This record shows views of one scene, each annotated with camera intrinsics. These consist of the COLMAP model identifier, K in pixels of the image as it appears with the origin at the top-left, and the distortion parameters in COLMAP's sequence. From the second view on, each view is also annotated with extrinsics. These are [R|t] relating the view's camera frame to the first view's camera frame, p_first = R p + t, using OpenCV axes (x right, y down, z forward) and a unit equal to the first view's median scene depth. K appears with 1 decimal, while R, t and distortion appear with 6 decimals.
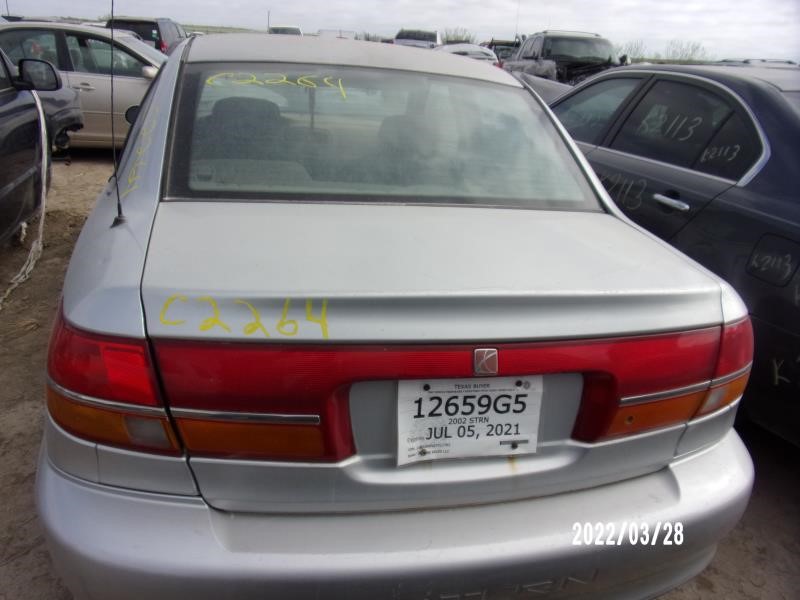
lens RADIAL K [[635.1, 0, 399.5], [0, 635.1, 312.8], [0, 0, 1]] dist [0.000292, -0.063184]
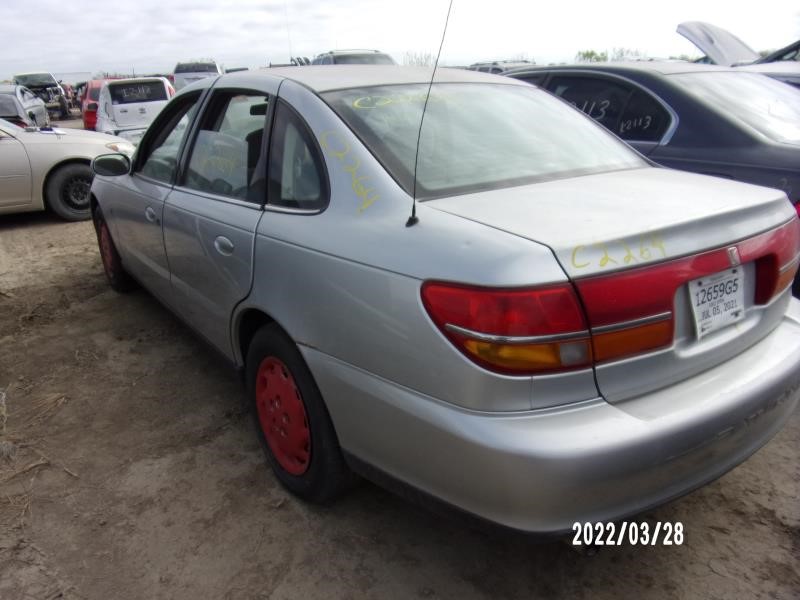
lens RADIAL K [[635.1, 0, 399.5], [0, 635.1, 312.8], [0, 0, 1]] dist [0.000292, -0.063184]
pose [[0.910693, -0.222190, 0.348238, -1.041281], [0.233299, 0.972351, 0.010287, 0.007241], [-0.340895, 0.071876, 0.937350, -0.108560]]
